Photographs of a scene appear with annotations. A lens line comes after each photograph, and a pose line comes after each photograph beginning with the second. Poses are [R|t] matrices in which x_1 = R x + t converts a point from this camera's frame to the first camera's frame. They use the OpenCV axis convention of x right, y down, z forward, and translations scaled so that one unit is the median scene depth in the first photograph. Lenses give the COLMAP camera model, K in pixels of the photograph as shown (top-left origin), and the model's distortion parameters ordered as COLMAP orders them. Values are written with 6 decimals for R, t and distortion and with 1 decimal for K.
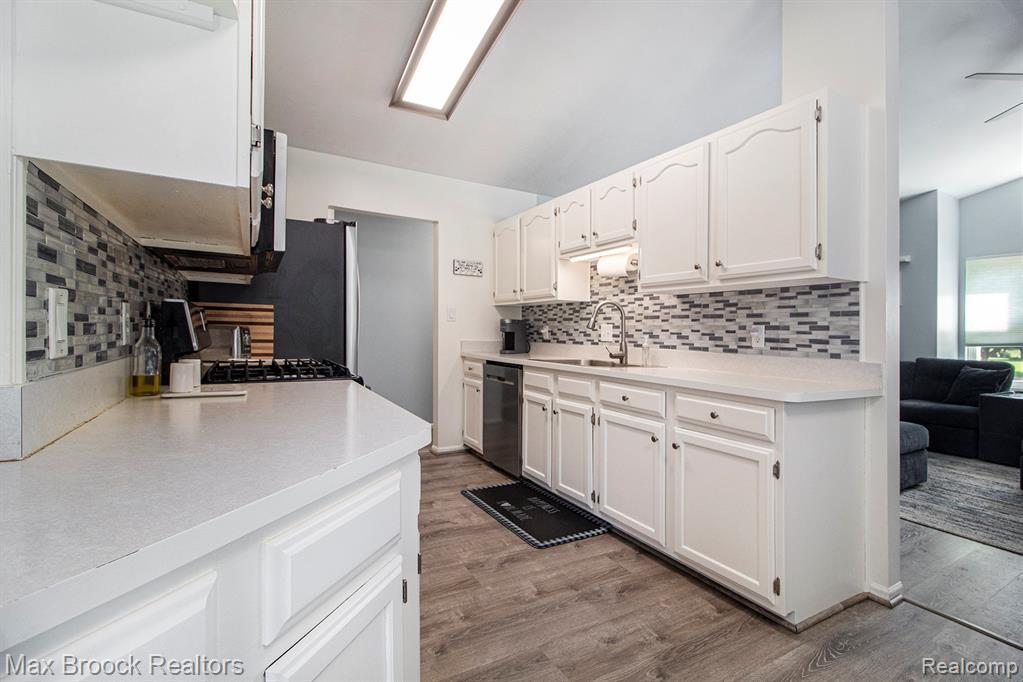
lens RADIAL K [[480.0, 0, 513.9], [0, 480.0, 337.1], [0, 0, 1]] dist [-0.005787, 0.000012]
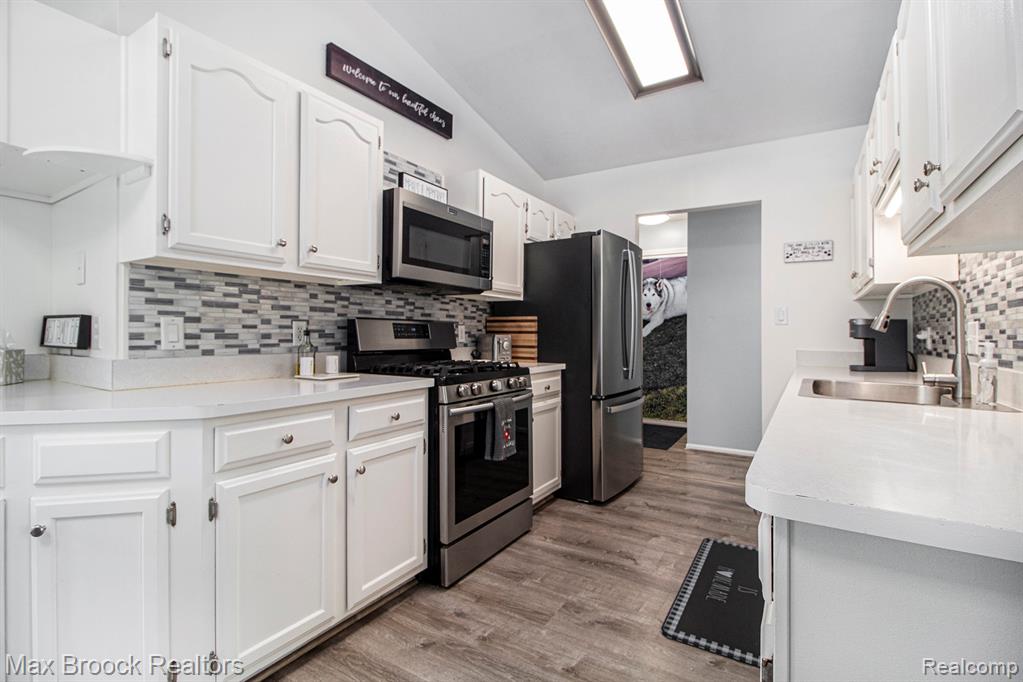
lens RADIAL K [[480.0, 0, 511.6], [0, 480.0, 336.9], [0, 0, 1]] dist [-0.005787, 0.000012]
pose [[0.486606, -0.012793, -0.873528, 0.668884], [-0.007005, 0.999803, -0.018545, 0.008003], [0.873594, 0.015143, 0.486421, 0.513253]]
